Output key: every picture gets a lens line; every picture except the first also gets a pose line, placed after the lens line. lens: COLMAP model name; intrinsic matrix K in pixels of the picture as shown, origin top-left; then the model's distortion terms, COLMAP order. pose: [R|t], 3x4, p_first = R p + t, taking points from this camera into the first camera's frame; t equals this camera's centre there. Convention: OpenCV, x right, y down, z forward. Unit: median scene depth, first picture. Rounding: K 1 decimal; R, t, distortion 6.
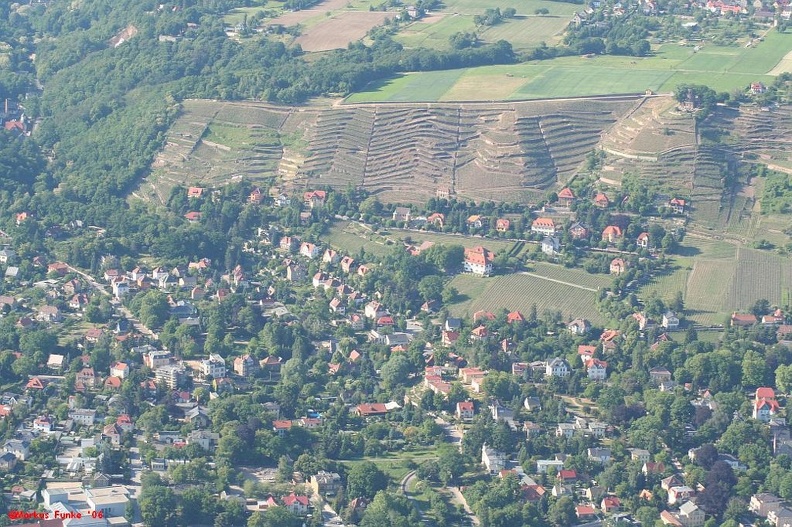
lens RADIAL K [[2599.1, 0, 396.6], [0, 2599.1, 262.5], [0, 0, 1]] dist [-0.228094, 0.000000]
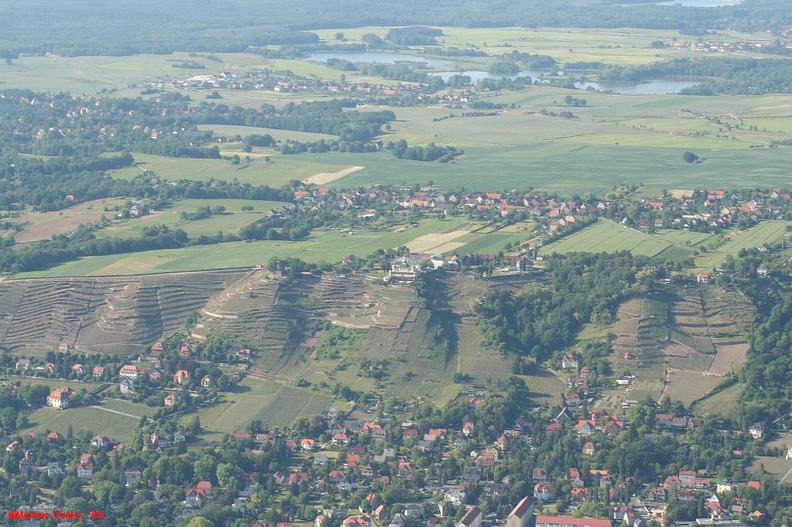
lens RADIAL K [[2599.1, 0, 395.4], [0, 2599.1, 263.9], [0, 0, 1]] dist [-0.228094, 0.000000]
pose [[0.996530, -0.019403, -0.080947, 0.271559], [0.011550, 0.995278, -0.096374, 0.052739], [0.082435, 0.095105, 0.992048, -0.197550]]
